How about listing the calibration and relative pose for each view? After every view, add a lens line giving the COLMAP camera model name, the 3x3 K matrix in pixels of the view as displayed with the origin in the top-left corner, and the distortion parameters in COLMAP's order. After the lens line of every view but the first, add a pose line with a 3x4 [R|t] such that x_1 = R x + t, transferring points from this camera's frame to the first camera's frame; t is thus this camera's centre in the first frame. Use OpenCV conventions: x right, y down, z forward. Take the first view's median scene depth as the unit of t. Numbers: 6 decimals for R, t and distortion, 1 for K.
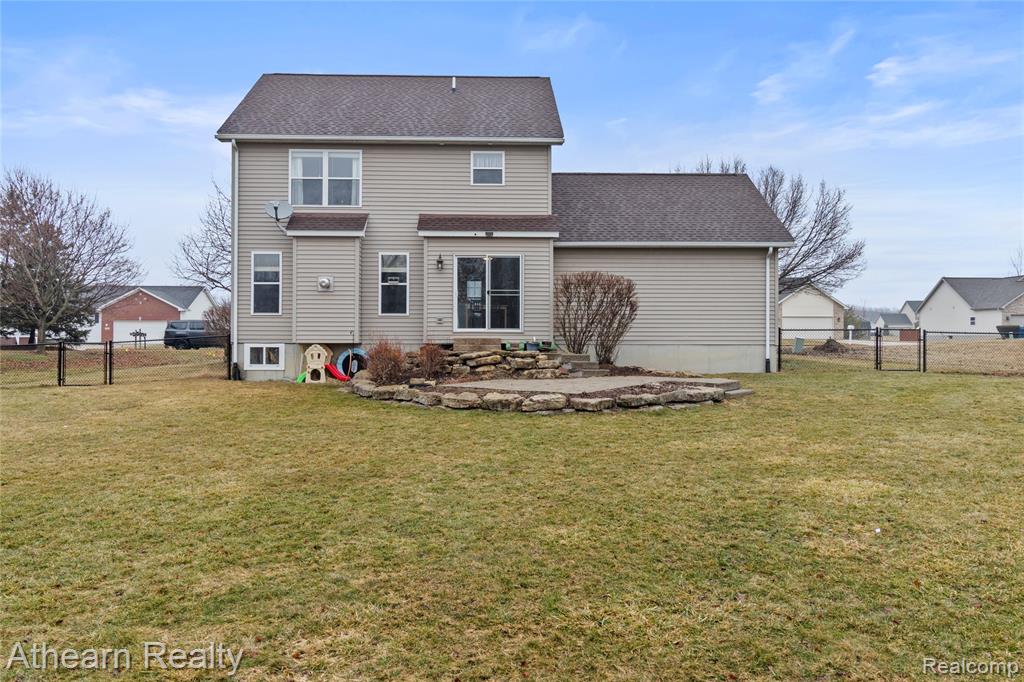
lens RADIAL K [[804.3, 0, 505.6], [0, 804.3, 338.9], [0, 0, 1]] dist [0.005825, 0.001397]
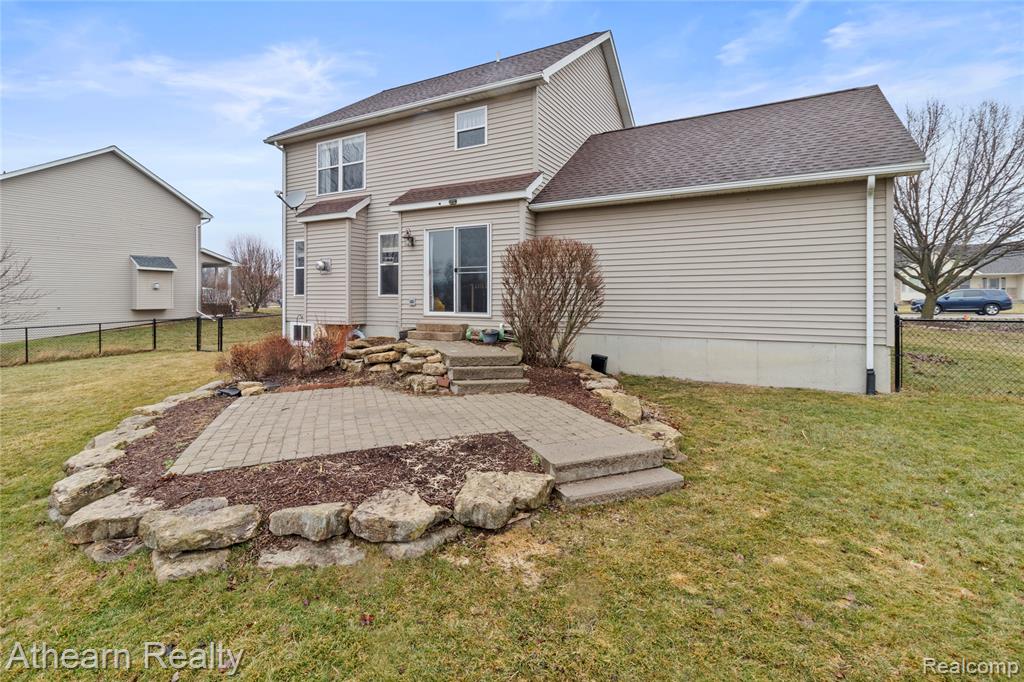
lens RADIAL K [[469.1, 0, 521.6], [0, 469.1, 298.4], [0, 0, 1]] dist [0.005153, -0.001863]
pose [[0.861749, 0.000894, -0.507334, 0.292970], [0.000703, 0.999995, 0.002956, -0.029046], [0.507334, -0.002904, 0.861745, 0.602250]]
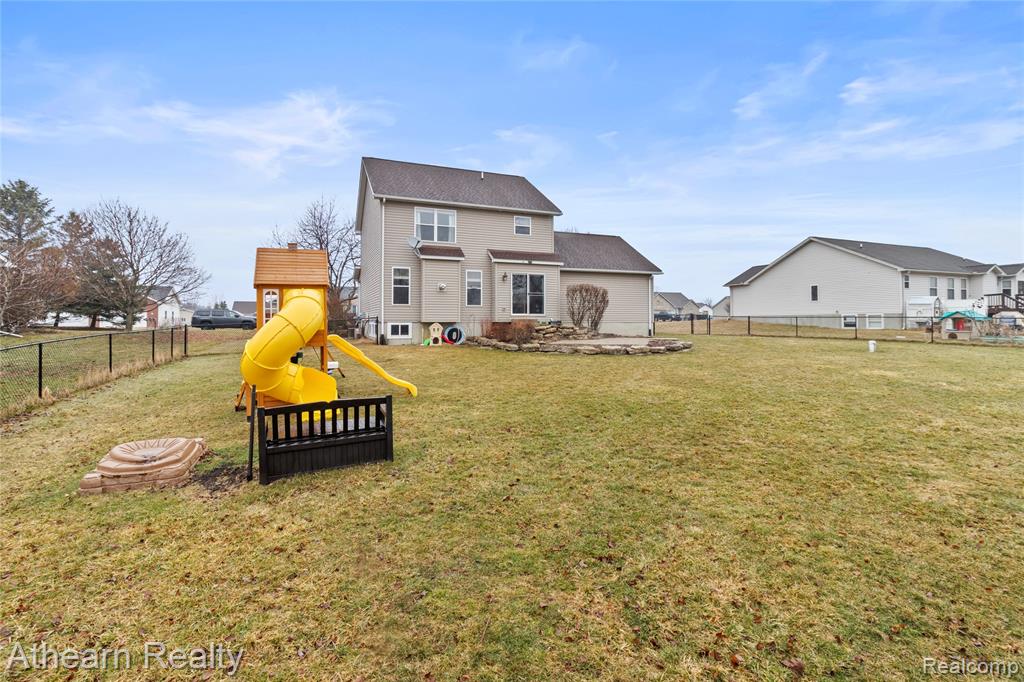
lens RADIAL K [[469.1, 0, 522.6], [0, 469.1, 319.3], [0, 0, 1]] dist [0.005153, -0.001863]
pose [[0.934900, -0.002027, 0.354906, -0.410692], [0.004938, 0.999961, -0.007296, 0.007482], [-0.354878, 0.008574, 0.934873, 0.009236]]
